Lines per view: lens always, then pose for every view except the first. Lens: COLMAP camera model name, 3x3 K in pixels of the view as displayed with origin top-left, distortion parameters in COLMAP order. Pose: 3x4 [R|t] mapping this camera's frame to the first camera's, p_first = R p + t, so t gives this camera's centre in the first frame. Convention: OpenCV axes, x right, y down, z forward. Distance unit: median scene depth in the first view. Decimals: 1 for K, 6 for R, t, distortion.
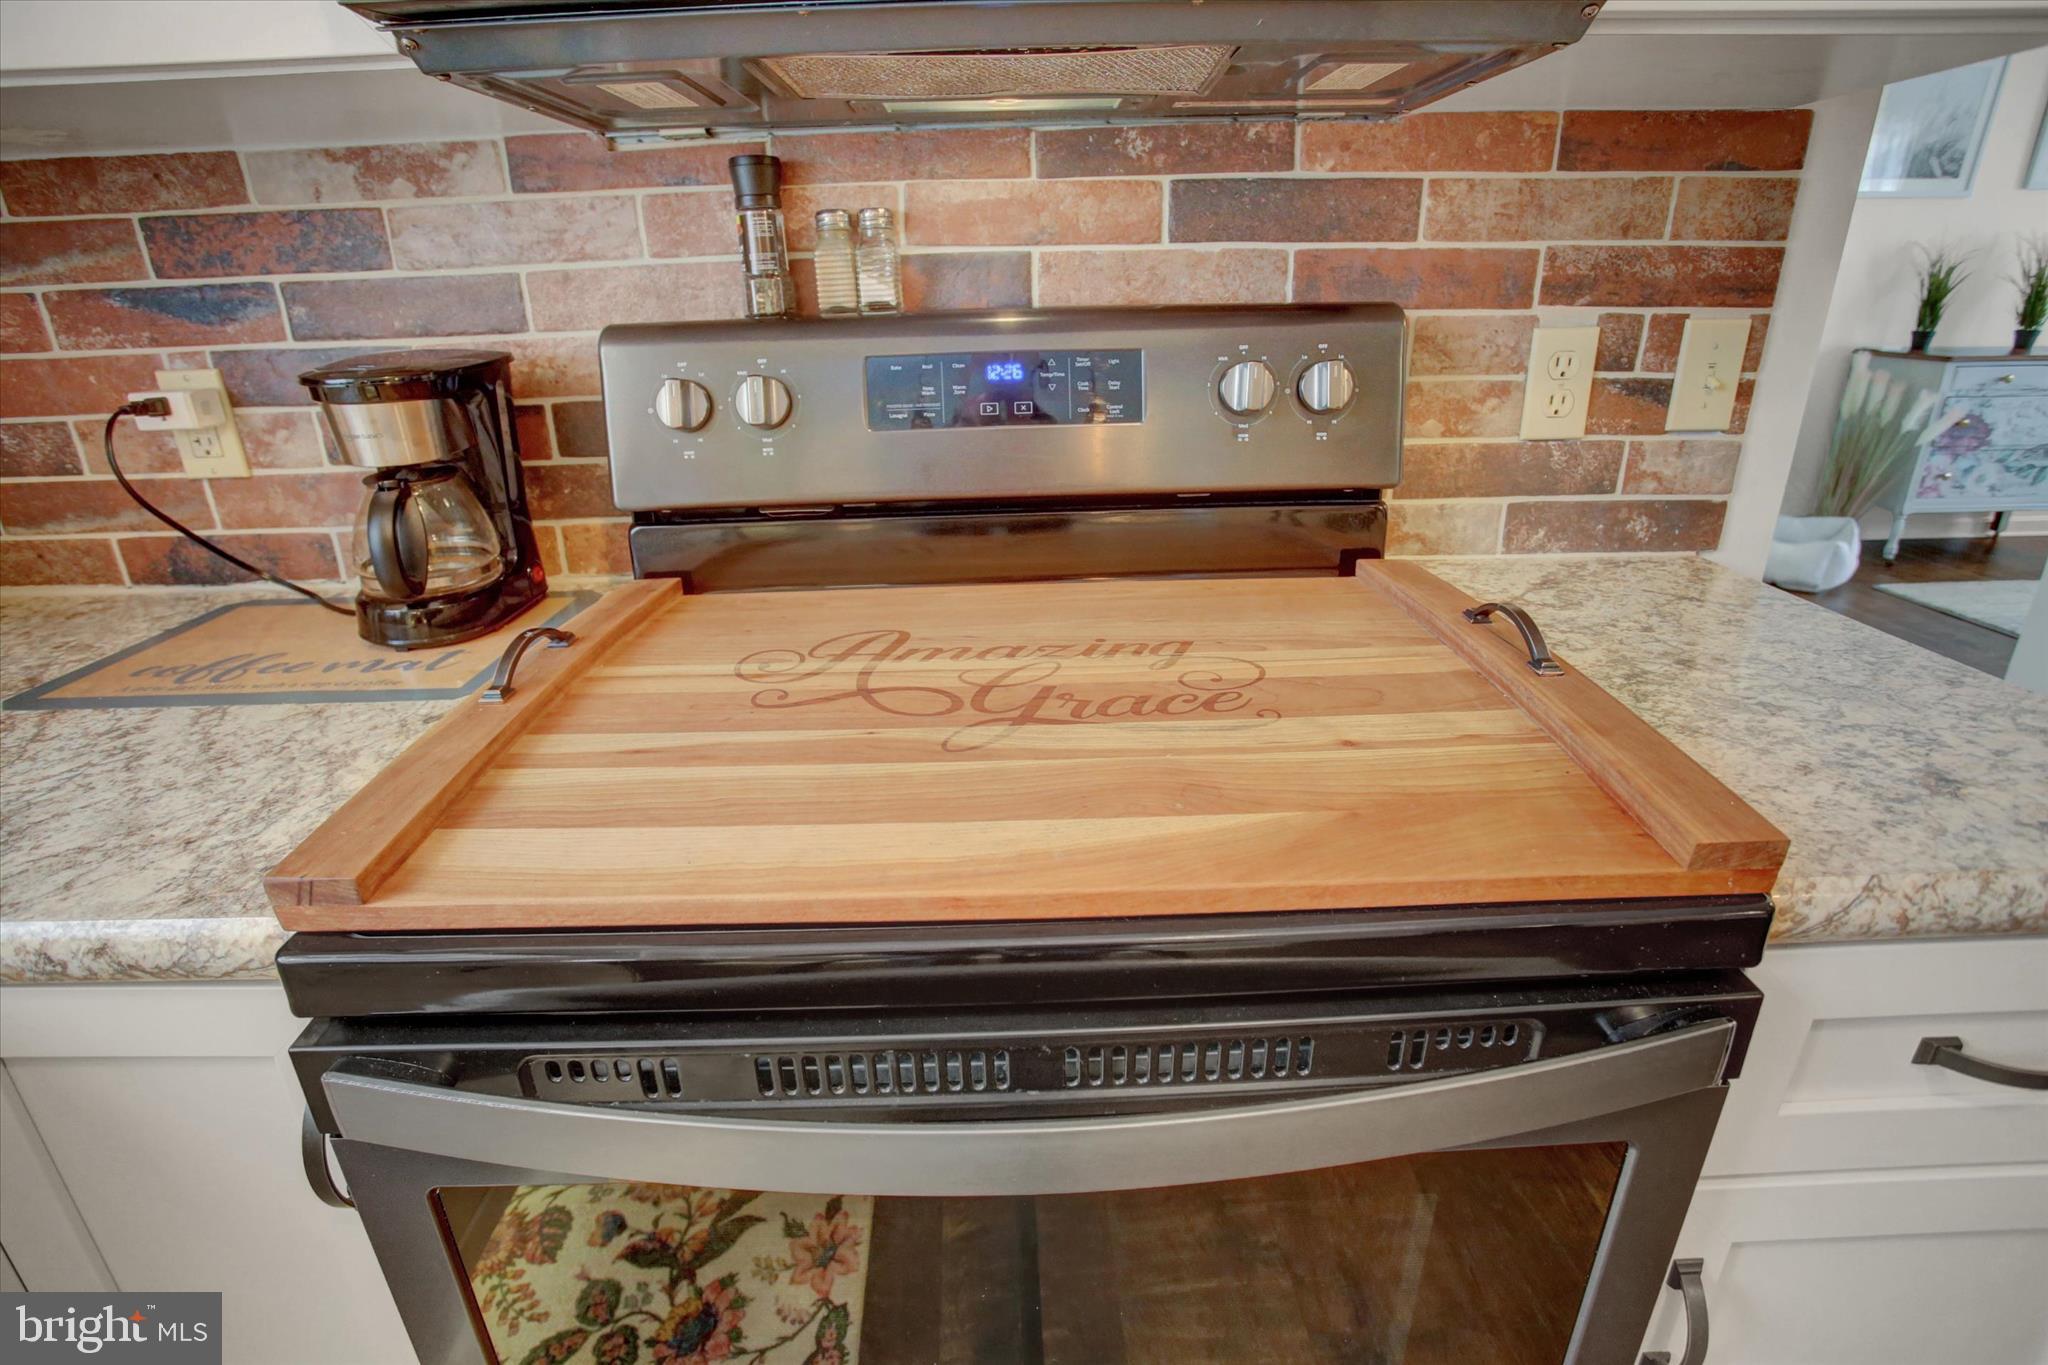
lens RADIAL K [[988.1, 0, 1030.0], [0, 988.1, 670.2], [0, 0, 1]] dist [-0.047119, 0.002799]
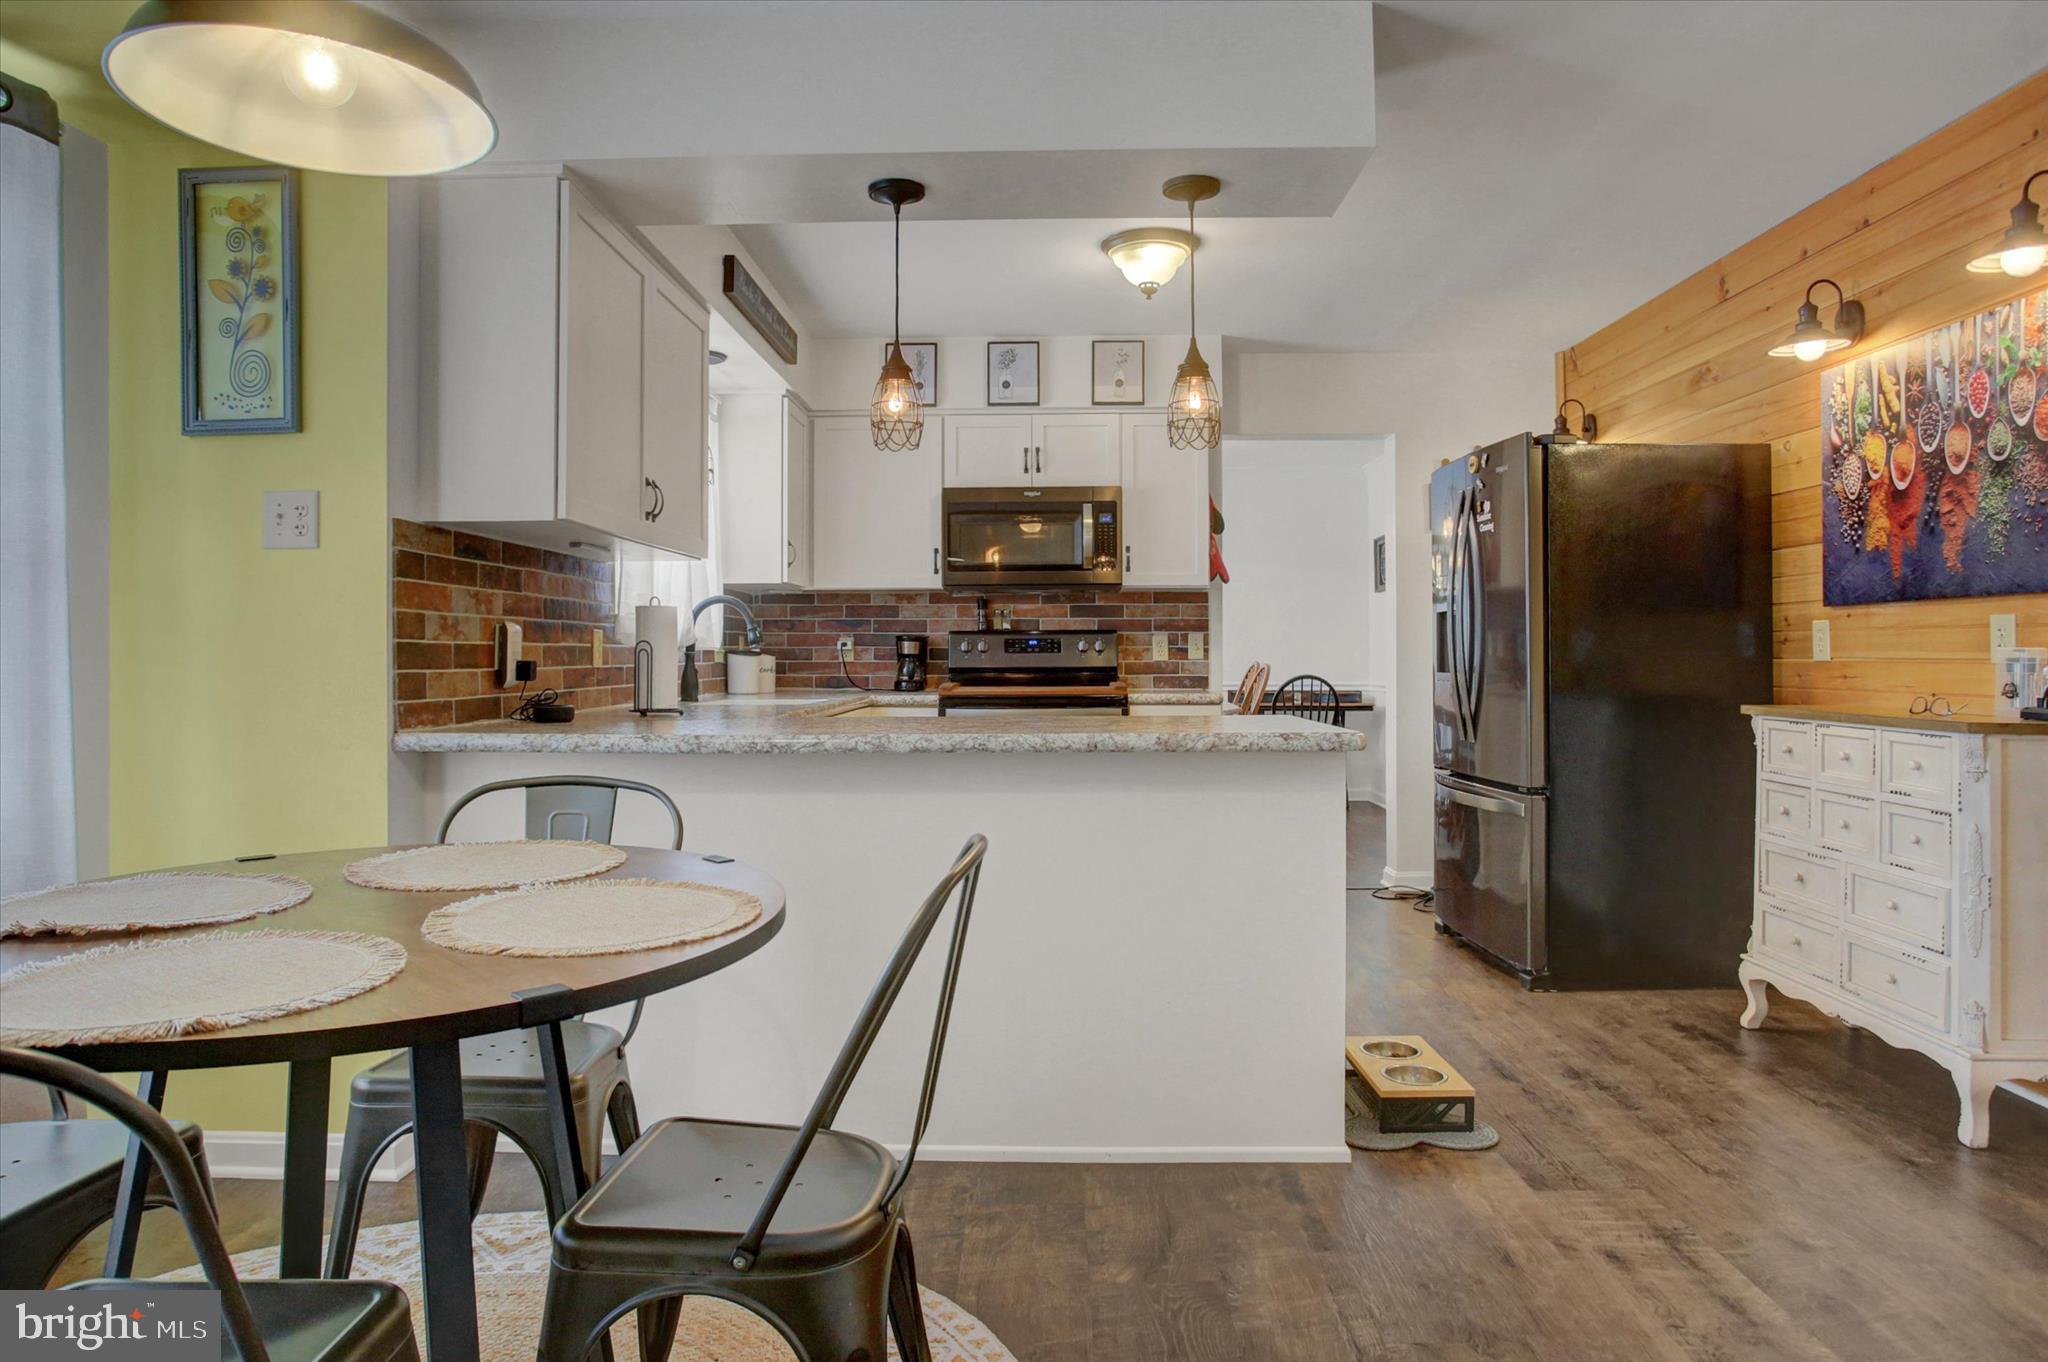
lens RADIAL K [[1261.2, 0, 1023.2], [0, 1261.2, 641.7], [0, 0, 1]] dist [-0.017148, 0.005432]
pose [[0.999179, 0.019443, -0.035532, 0.137943], [-0.031257, 0.928047, -0.371150, 1.882136], [0.025759, 0.371956, 0.927893, -4.479972]]
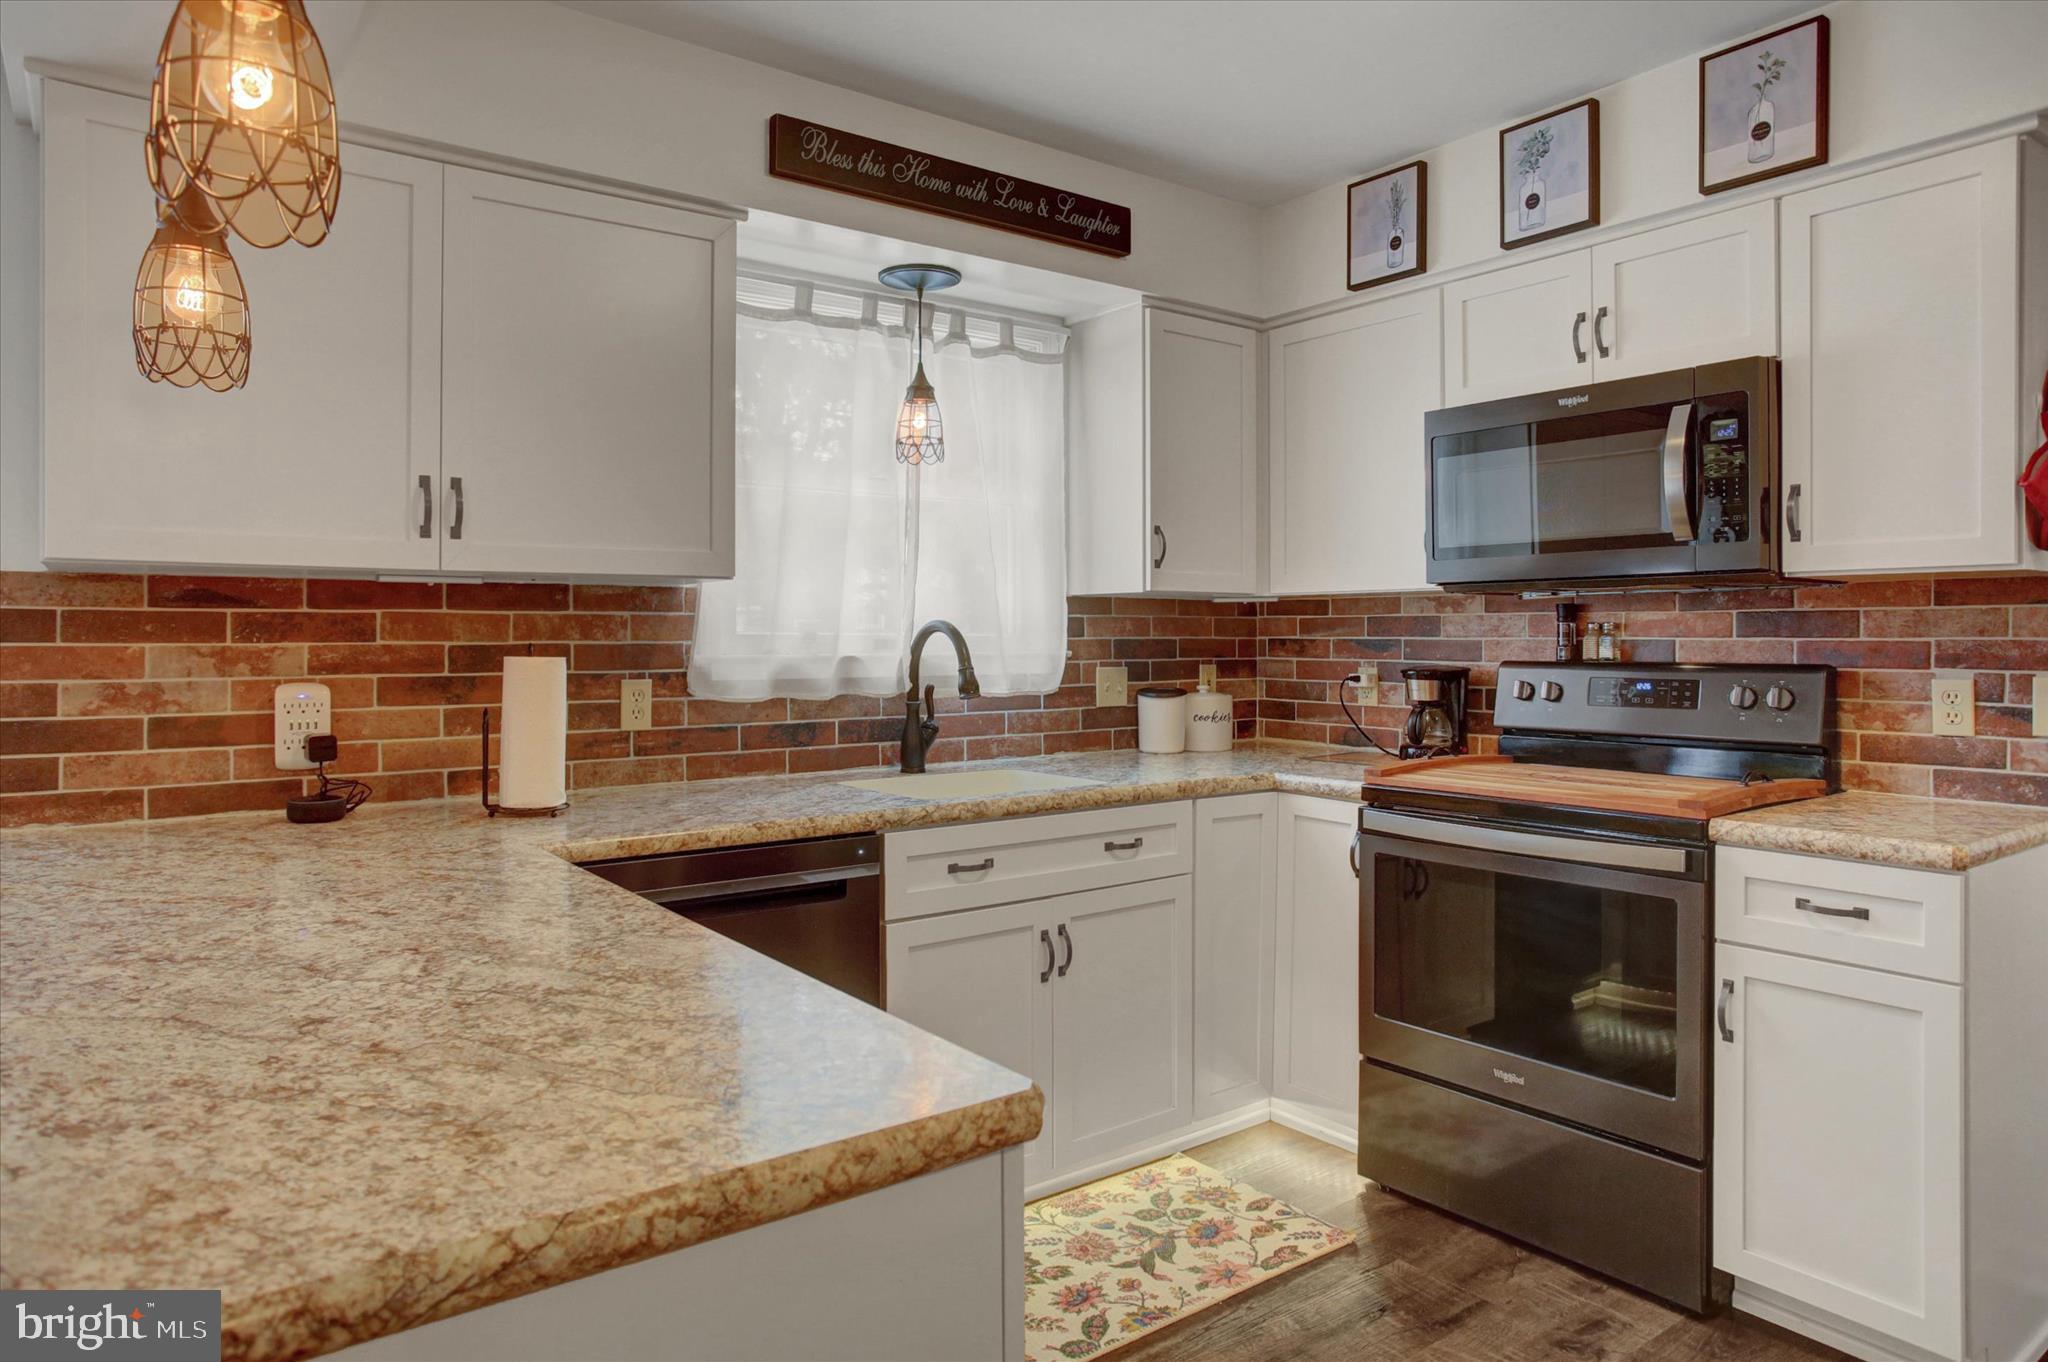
lens RADIAL K [[1261.2, 0, 1018.5], [0, 1261.2, 634.5], [0, 0, 1]] dist [-0.017148, 0.005432]
pose [[0.588520, 0.020014, -0.808235, 1.527988], [-0.303635, 0.931985, -0.198015, 0.651489], [0.749300, 0.361944, 0.554568, -1.894279]]
